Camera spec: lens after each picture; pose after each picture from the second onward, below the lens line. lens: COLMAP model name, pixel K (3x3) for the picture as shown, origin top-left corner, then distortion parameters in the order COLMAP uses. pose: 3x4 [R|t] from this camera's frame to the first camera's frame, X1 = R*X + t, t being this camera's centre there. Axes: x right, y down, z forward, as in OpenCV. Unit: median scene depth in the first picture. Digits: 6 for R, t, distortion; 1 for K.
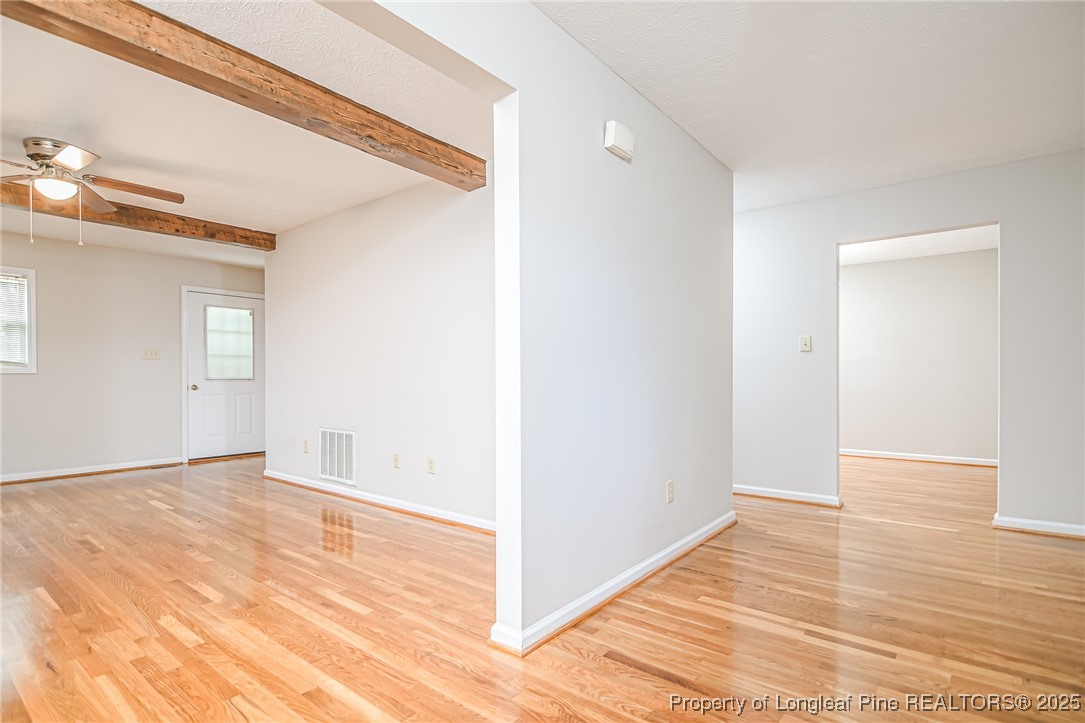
lens RADIAL K [[540.8, 0, 538.0], [0, 540.8, 384.0], [0, 0, 1]] dist [0.011771, -0.003870]
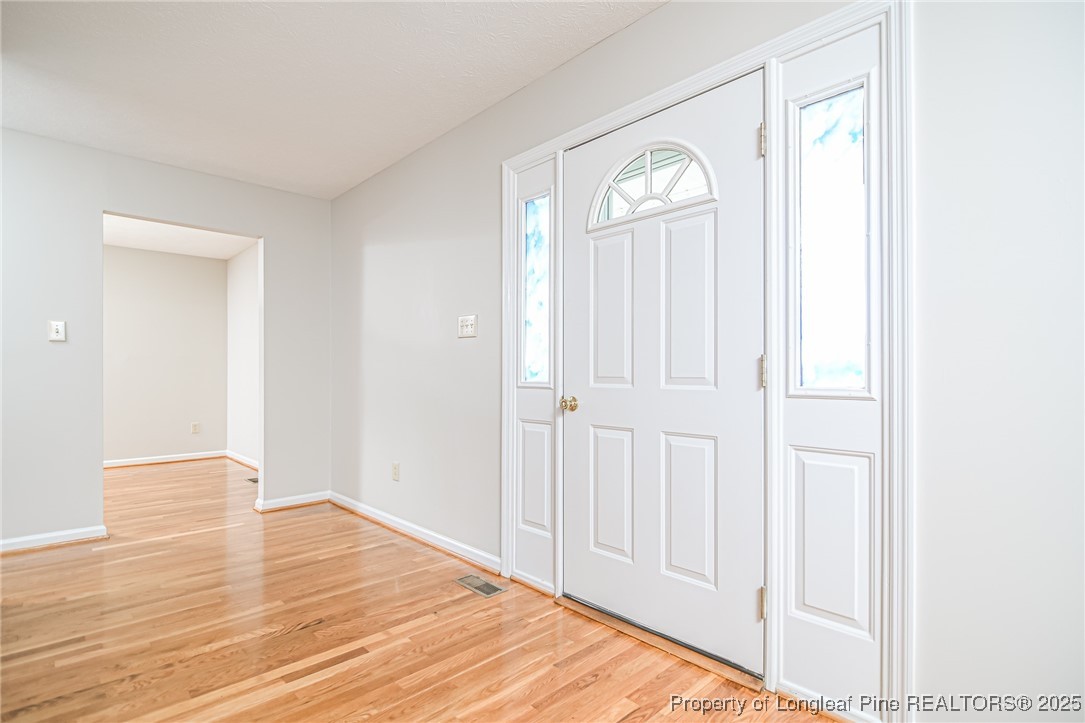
lens RADIAL K [[540.8, 0, 532.6], [0, 540.8, 360.9], [0, 0, 1]] dist [0.011771, -0.003870]
pose [[0.174702, 0.024499, 0.984317, -0.206068], [0.016447, 0.999478, -0.027795, -0.004245], [-0.984484, 0.021045, 0.174208, 0.345736]]
